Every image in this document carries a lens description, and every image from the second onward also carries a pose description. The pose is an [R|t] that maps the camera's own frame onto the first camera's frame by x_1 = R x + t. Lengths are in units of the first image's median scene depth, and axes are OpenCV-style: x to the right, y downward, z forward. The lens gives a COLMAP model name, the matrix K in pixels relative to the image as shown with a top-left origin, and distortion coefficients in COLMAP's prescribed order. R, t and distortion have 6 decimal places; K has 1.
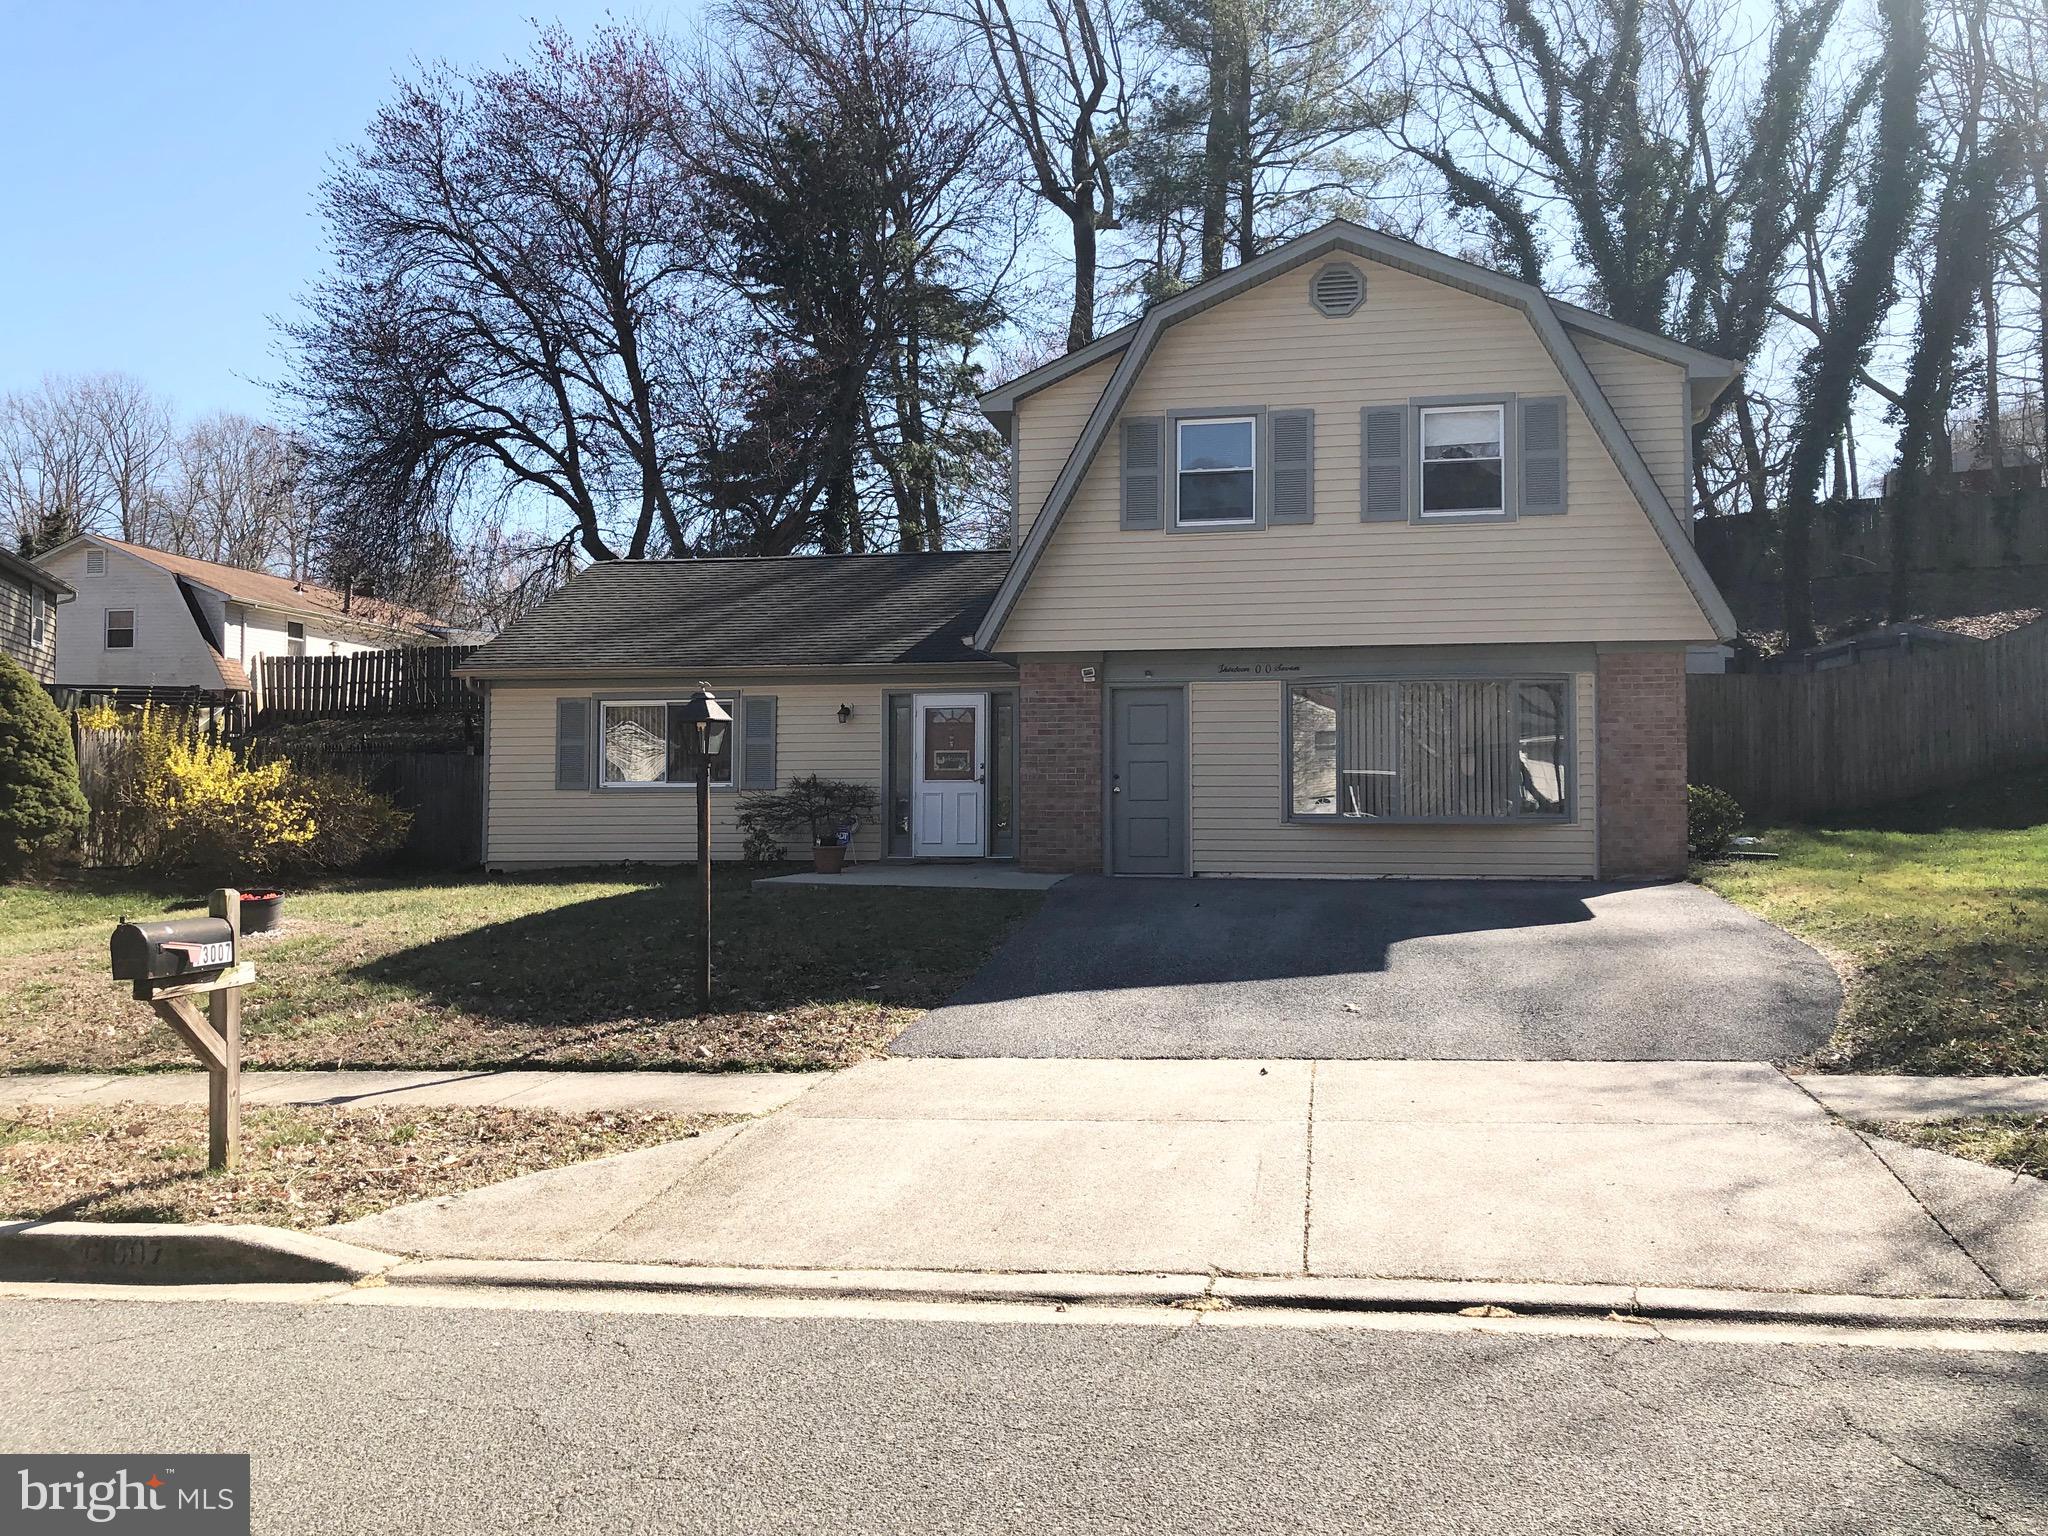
lens RADIAL K [[1704.8, 0, 1024.0], [0, 1704.8, 768.0], [0, 0, 1]] dist [0.046830, -0.004196]
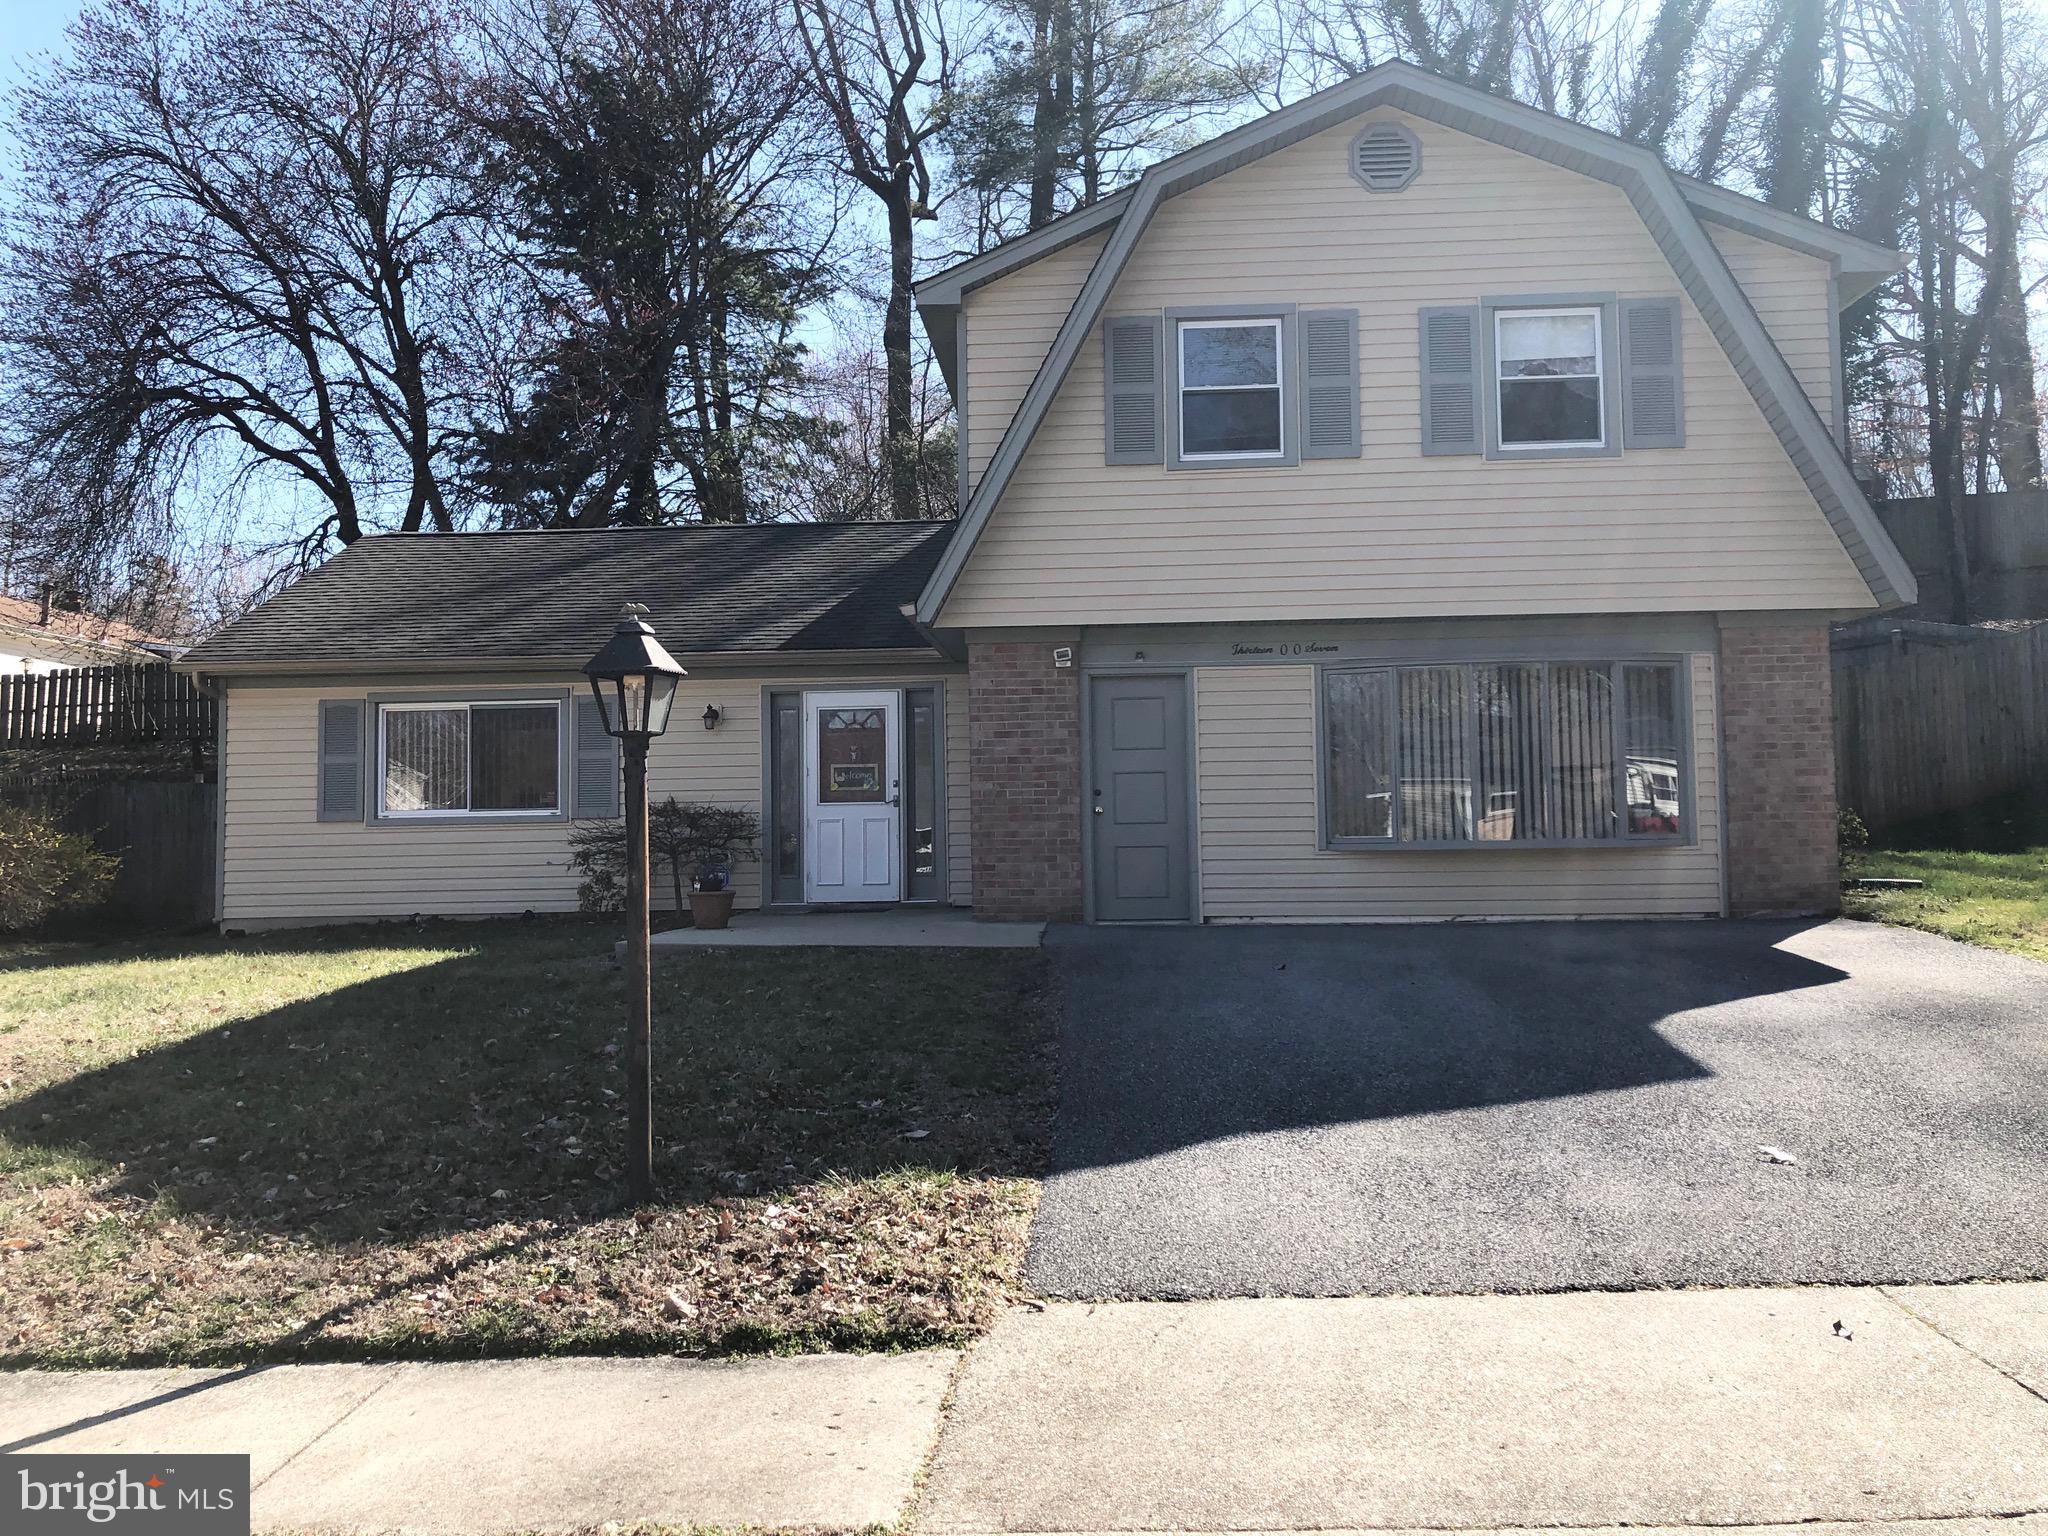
lens RADIAL K [[1733.1, 0, 1024.0], [0, 1733.1, 768.0], [0, 0, 1]] dist [-0.029721, 0.141529]
pose [[0.991339, -0.008297, 0.131068, -0.071841], [0.010975, 0.999745, -0.019720, 0.008037], [-0.130871, 0.020987, 0.991177, 0.223613]]
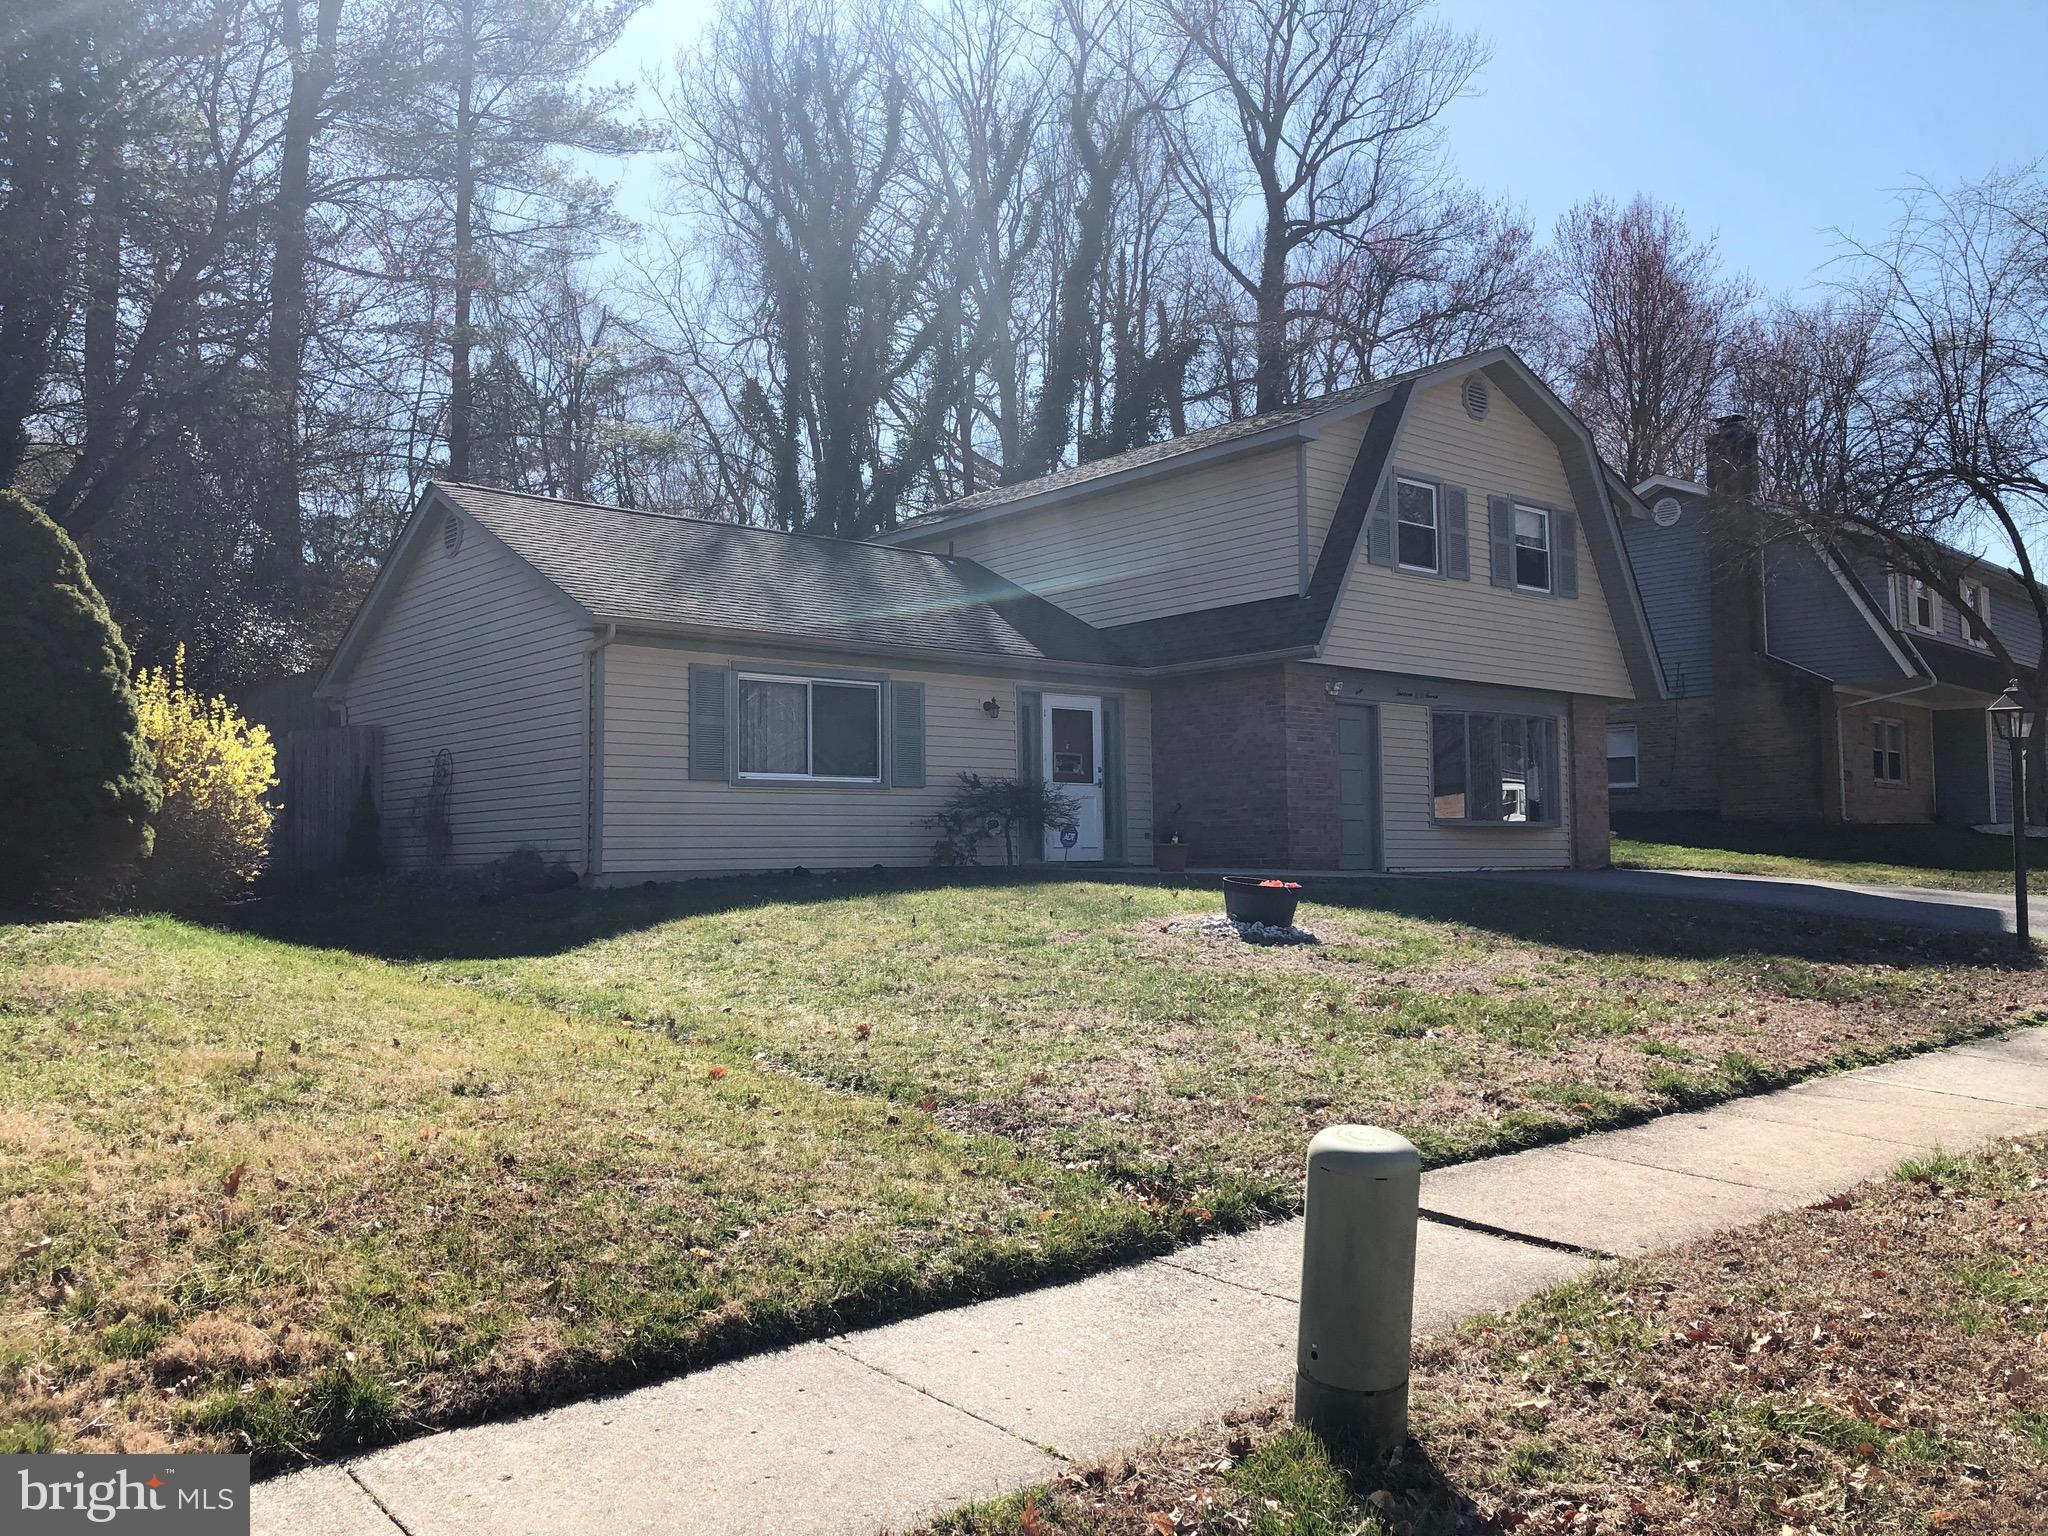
lens RADIAL K [[1704.8, 0, 1024.0], [0, 1704.8, 768.0], [0, 0, 1]] dist [0.046830, -0.004196]
pose [[0.605728, 0.037410, 0.794792, -0.872264], [-0.016567, 0.999271, -0.034409, 0.034162], [-0.795500, 0.007675, 0.605905, 0.444382]]
